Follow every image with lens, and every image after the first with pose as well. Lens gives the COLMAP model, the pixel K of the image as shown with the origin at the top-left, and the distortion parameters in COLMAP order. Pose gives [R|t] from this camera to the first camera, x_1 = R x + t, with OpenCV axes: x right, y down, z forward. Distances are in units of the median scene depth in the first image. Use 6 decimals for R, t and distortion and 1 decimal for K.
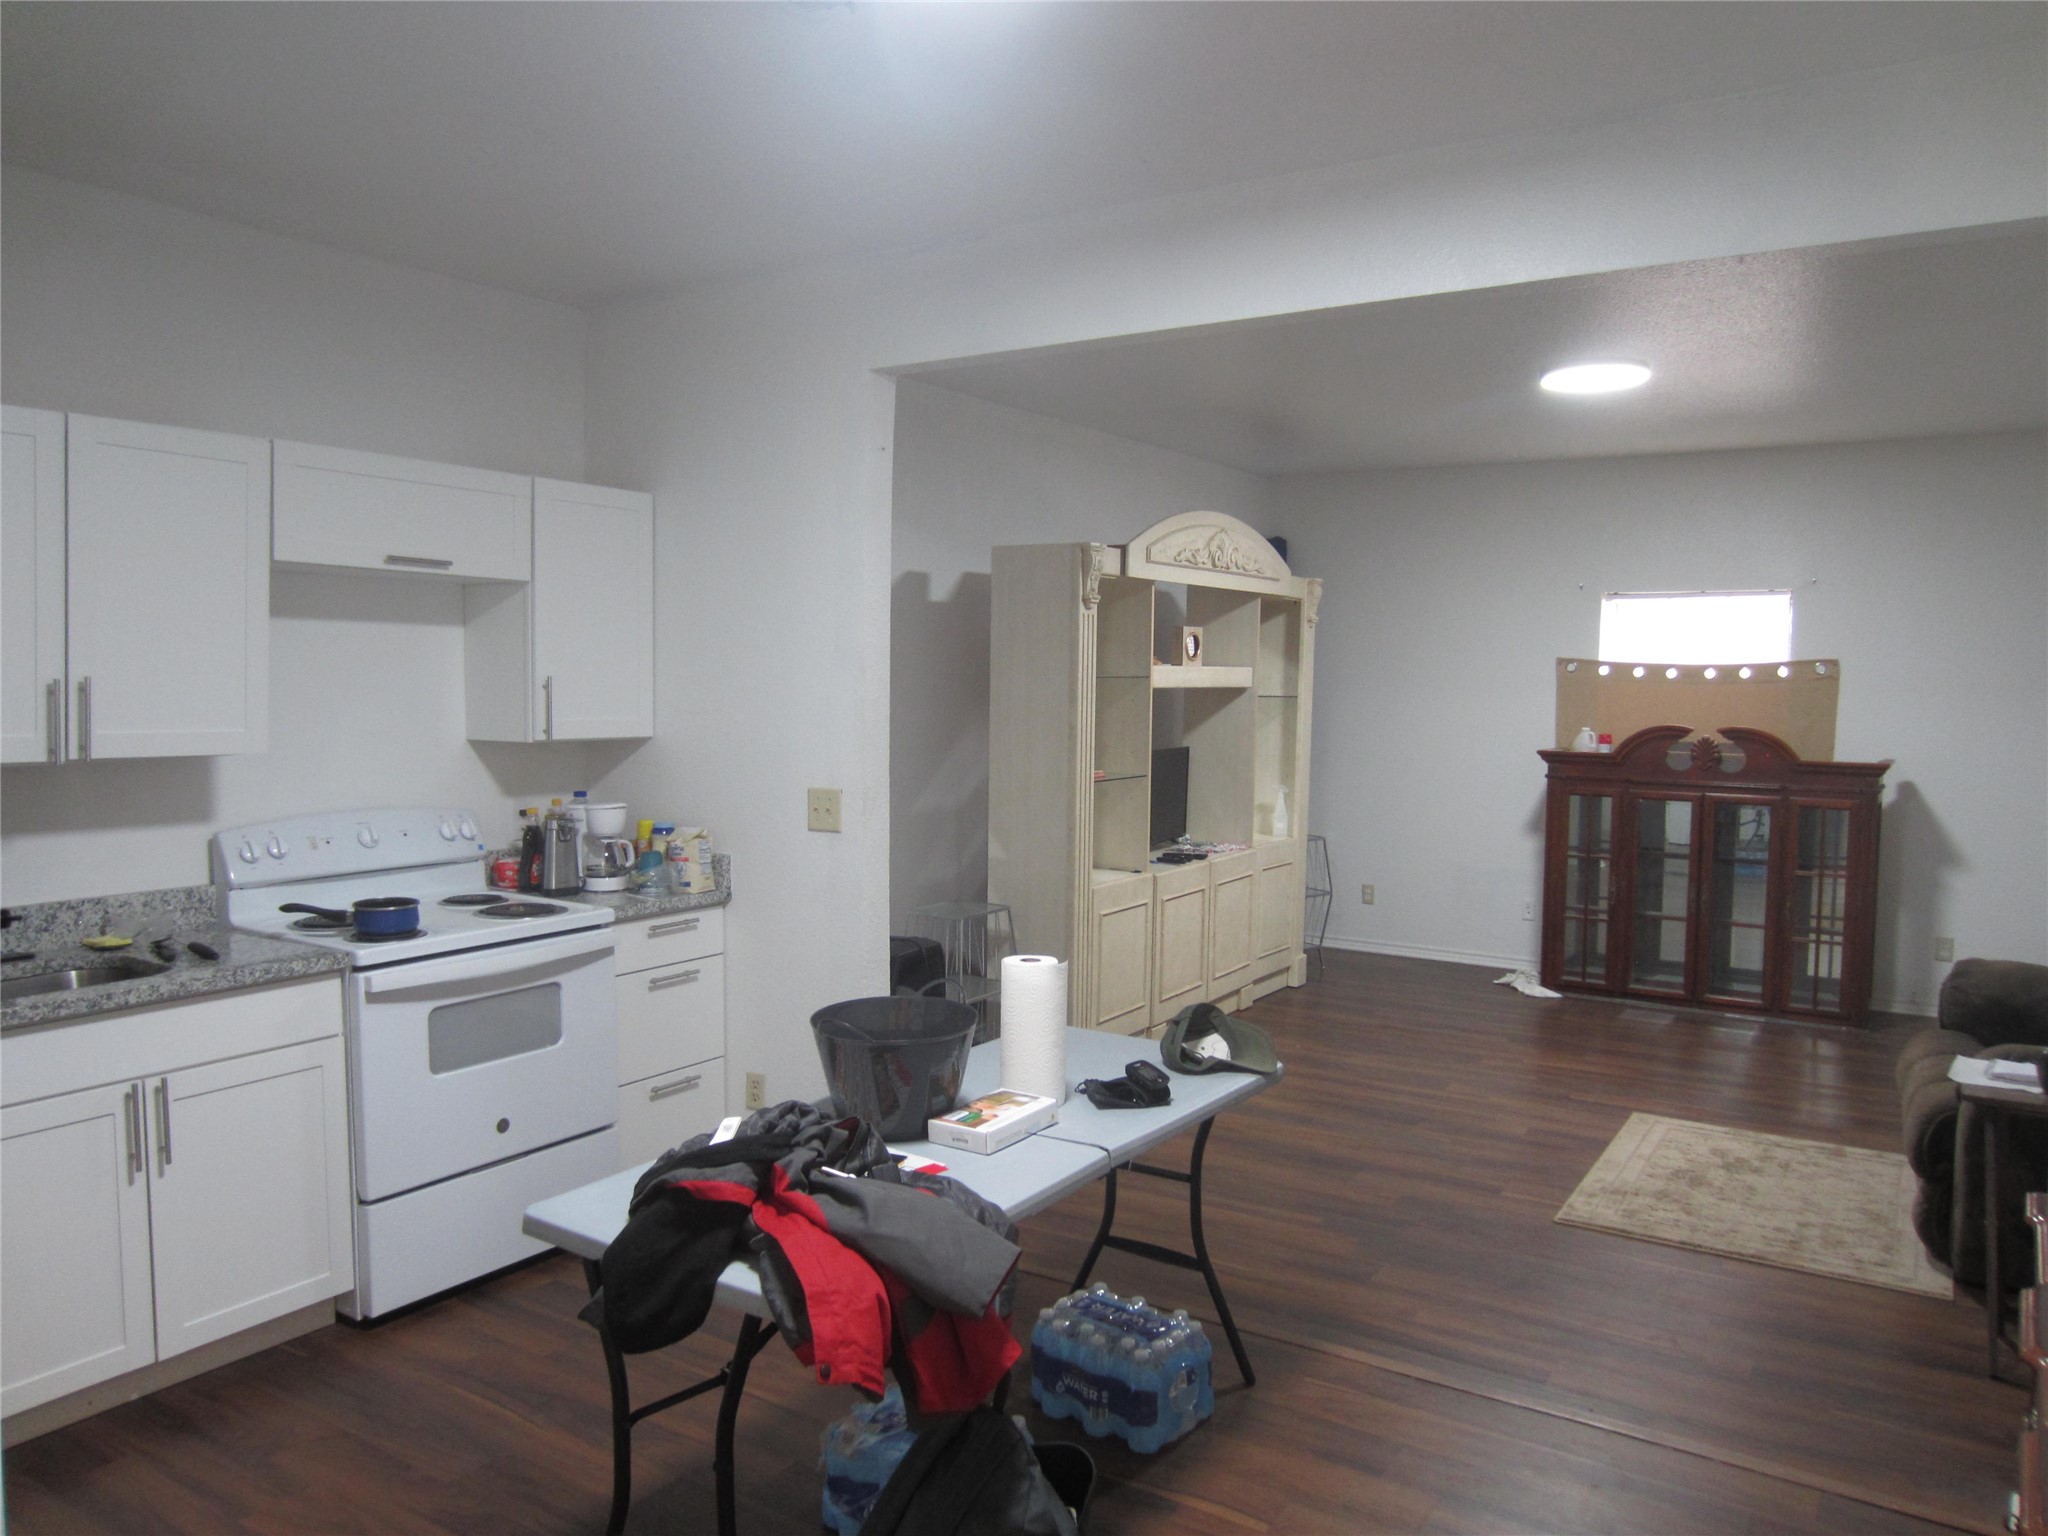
lens RADIAL K [[1469.4, 0, 1025.2], [0, 1469.4, 780.0], [0, 0, 1]] dist [-0.025724, 0.009715]
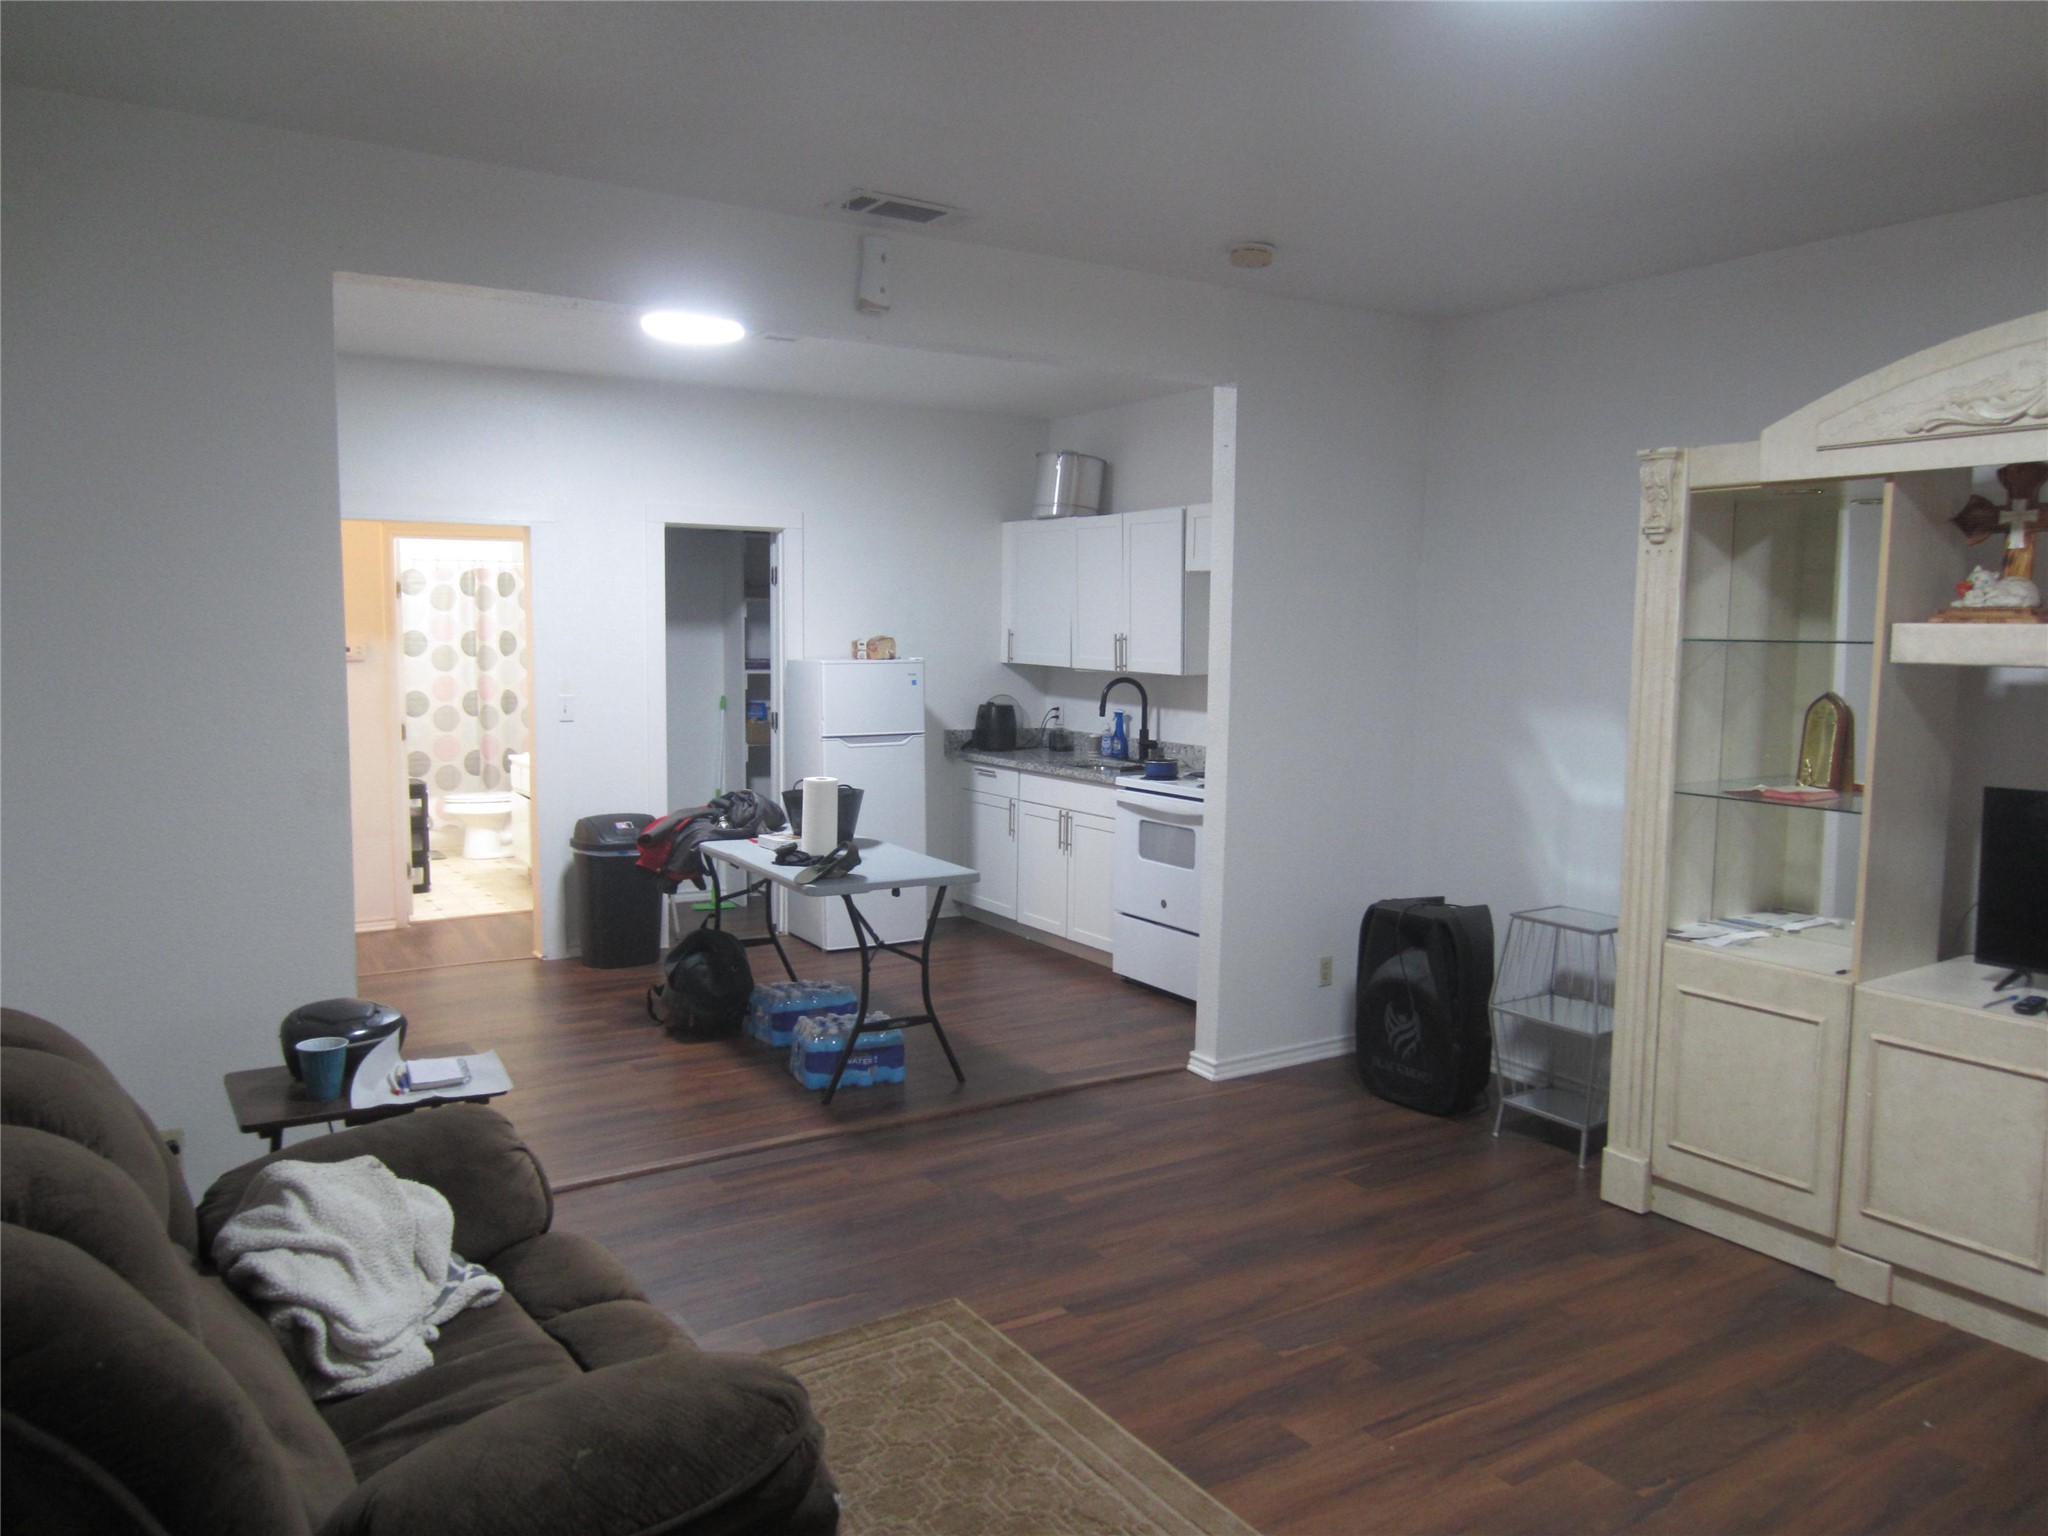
lens RADIAL K [[1469.4, 0, 1043.1], [0, 1469.4, 767.4], [0, 0, 1]] dist [-0.025724, 0.009715]
pose [[-0.408815, 0.073676, -0.909638, 1.099234], [-0.080895, 0.989887, 0.116532, -0.092339], [0.909025, 0.121225, -0.398721, 1.383141]]
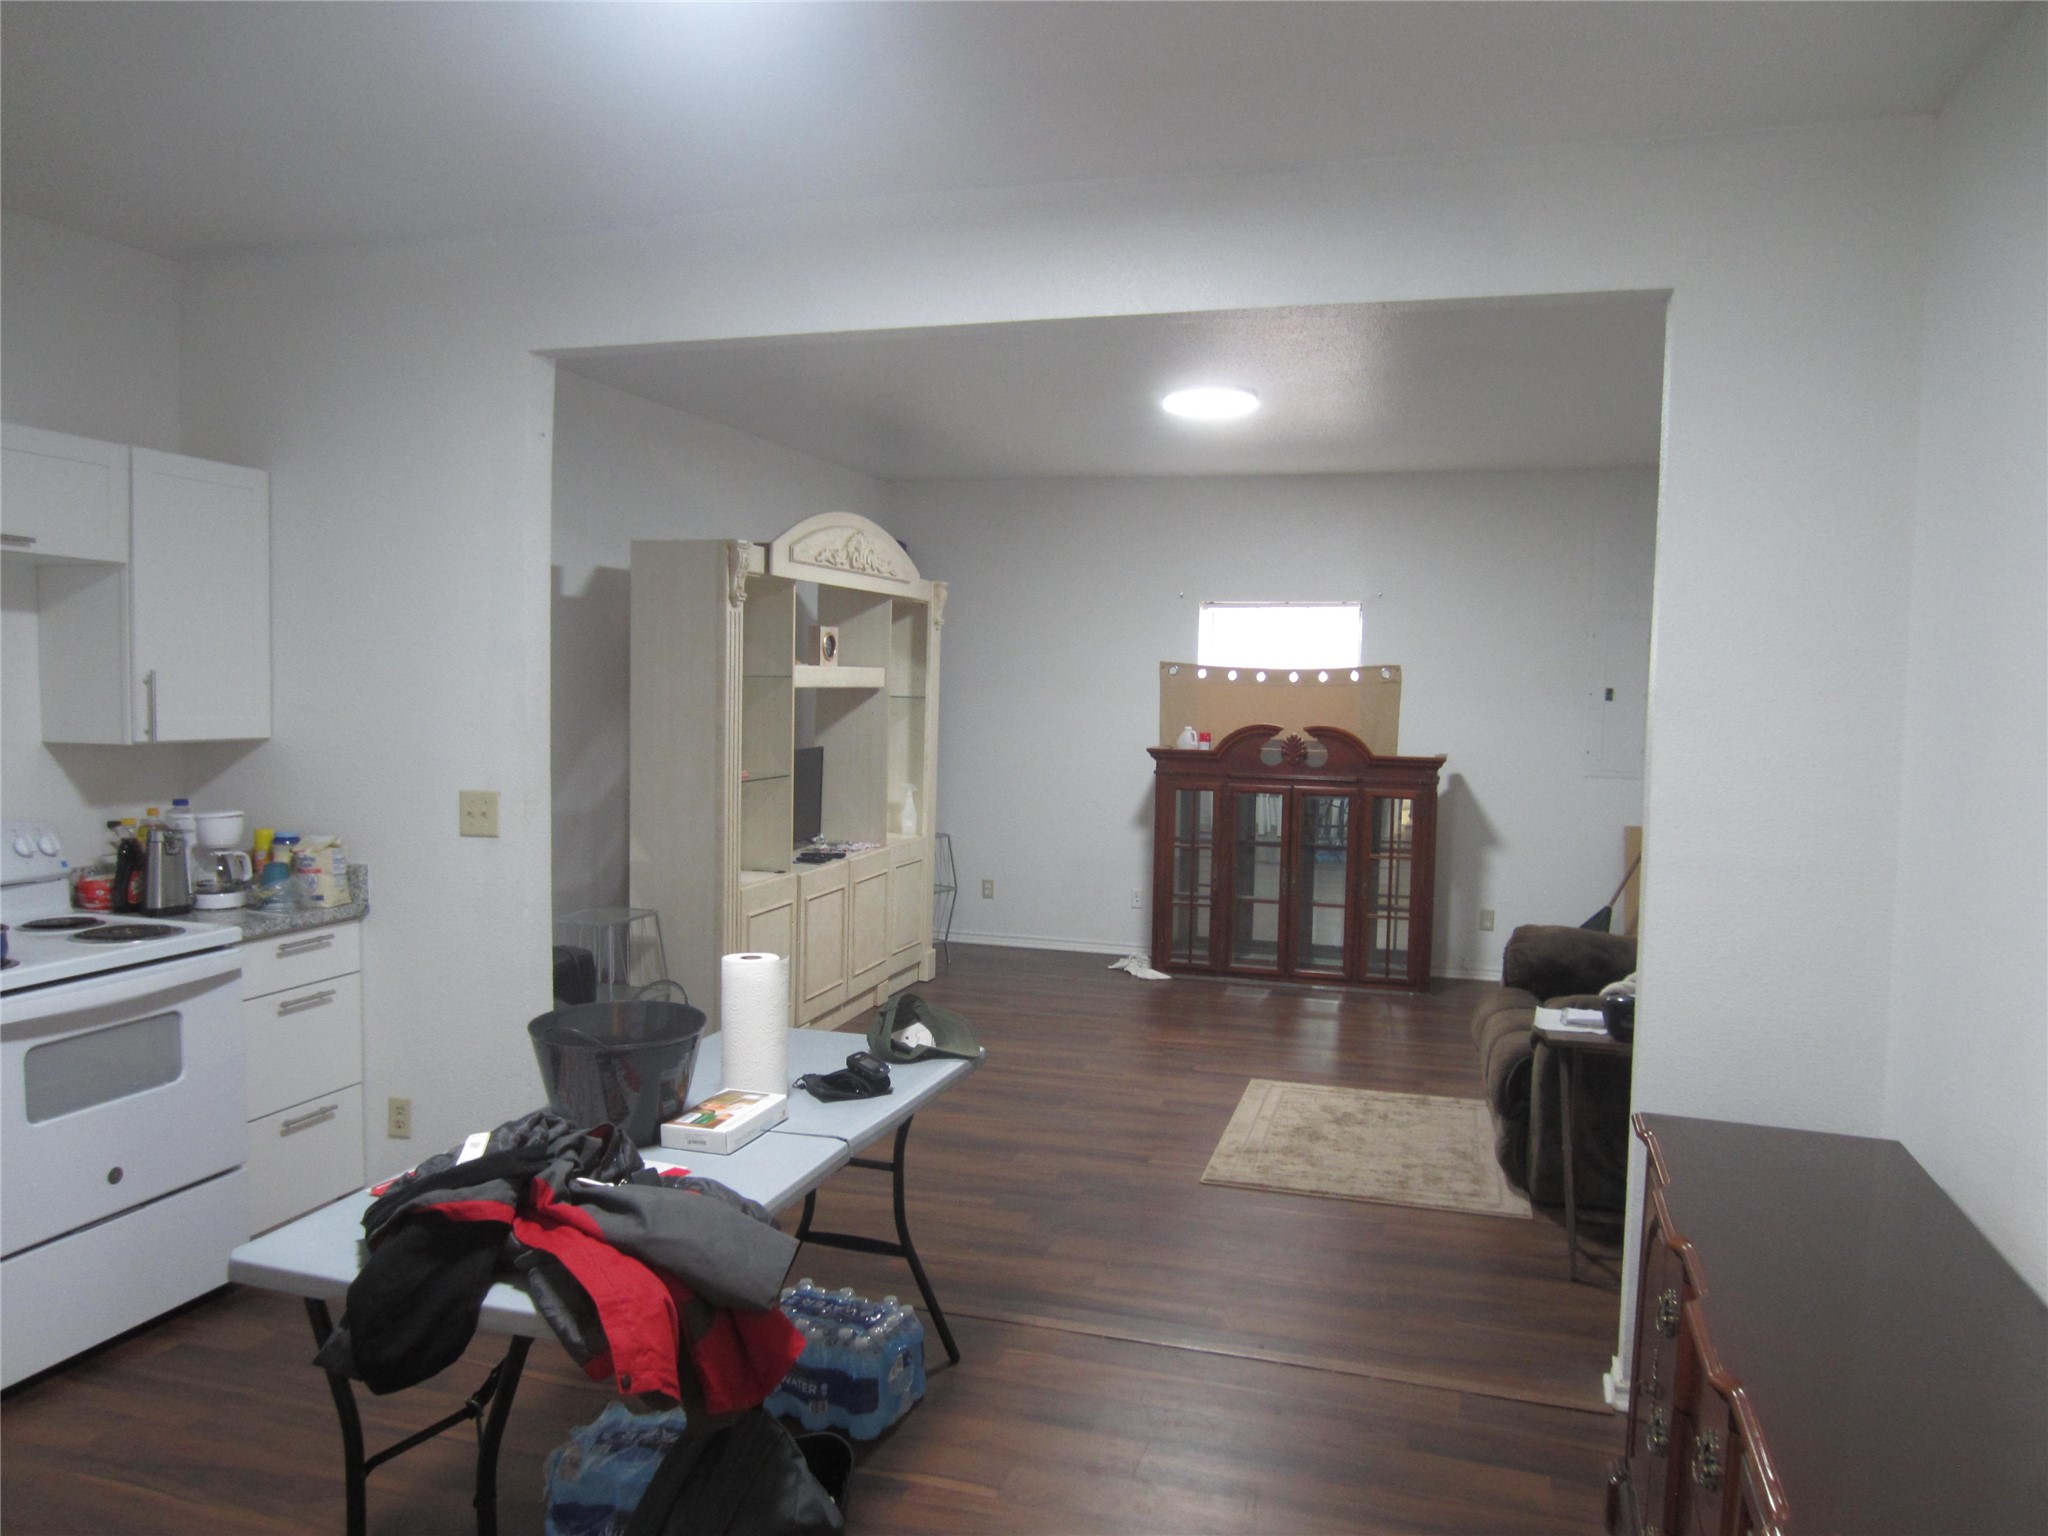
lens RADIAL K [[1469.4, 0, 1025.9], [0, 1469.4, 783.3], [0, 0, 1]] dist [-0.025724, 0.009715]
pose [[0.959677, -0.013114, 0.280797, -0.064113], [0.013060, 0.999913, 0.002065, 0.003478], [-0.280800, 0.001685, 0.959765, -0.003125]]
